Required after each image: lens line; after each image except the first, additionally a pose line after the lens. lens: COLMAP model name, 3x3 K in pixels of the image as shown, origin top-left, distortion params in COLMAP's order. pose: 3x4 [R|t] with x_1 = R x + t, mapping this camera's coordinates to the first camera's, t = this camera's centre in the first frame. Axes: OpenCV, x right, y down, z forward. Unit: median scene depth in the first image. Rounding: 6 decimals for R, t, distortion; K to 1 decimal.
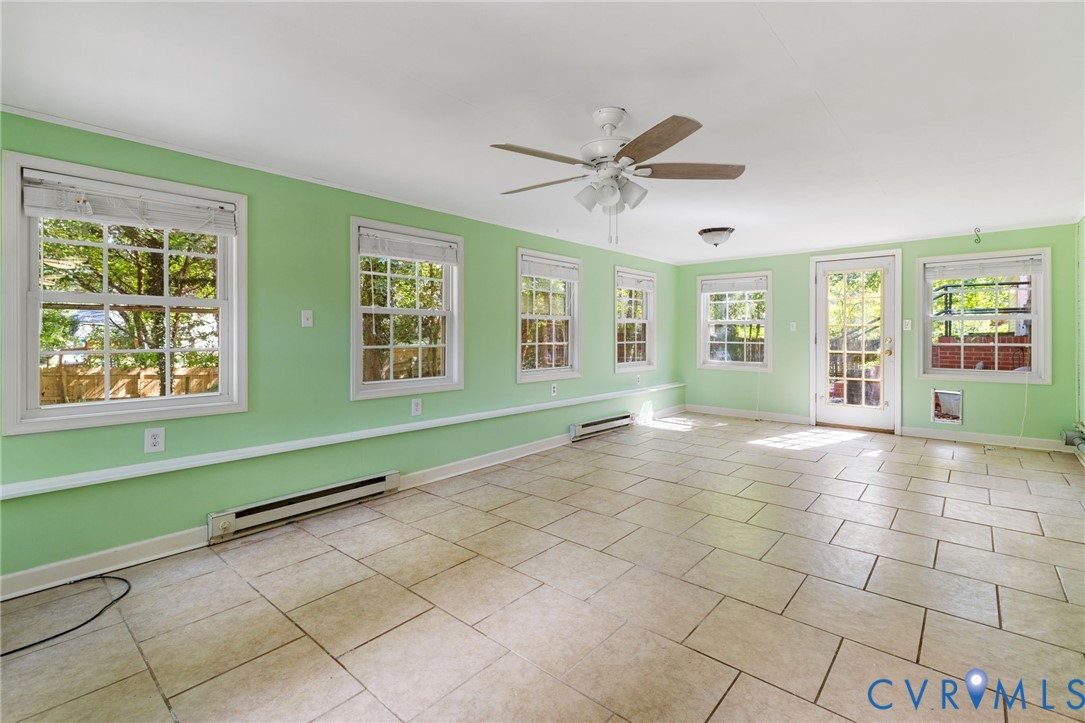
lens RADIAL K [[495.2, 0, 537.4], [0, 495.2, 337.5], [0, 0, 1]] dist [0.000505, 0.000030]
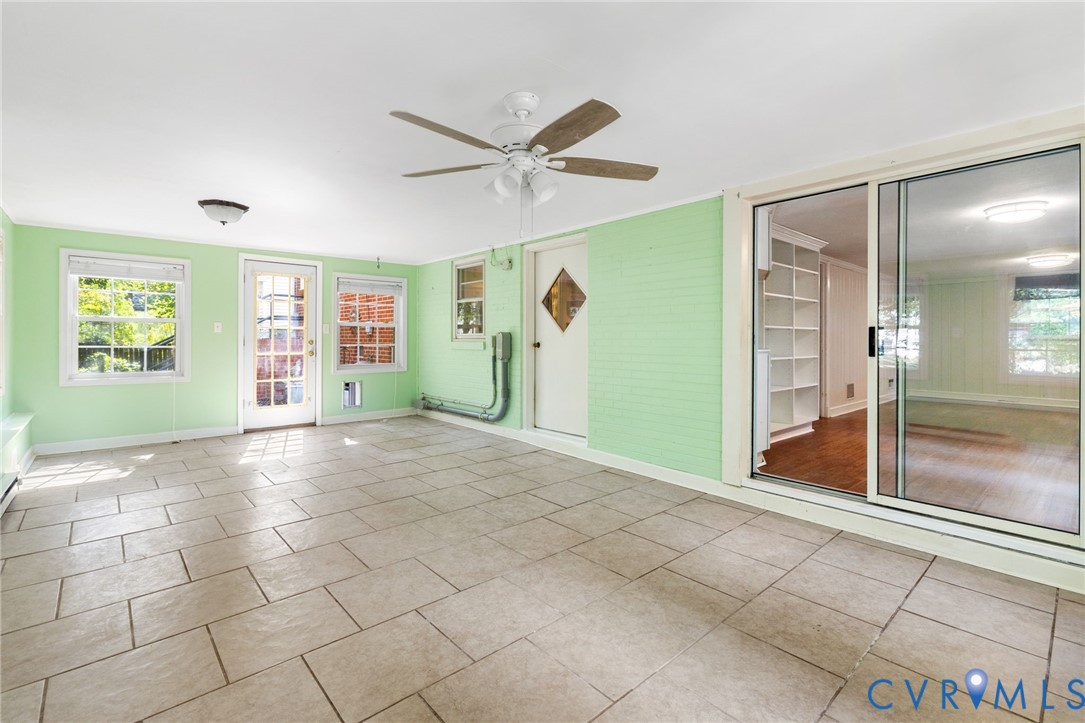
lens RADIAL K [[488.5, 0, 547.5], [0, 488.5, 340.3], [0, 0, 1]] dist [0.000525, -0.000434]
pose [[0.113593, -0.001905, 0.993526, -0.358323], [0.001802, 0.999997, 0.001711, 0.000698], [-0.993526, 0.001596, 0.113596, 0.395083]]
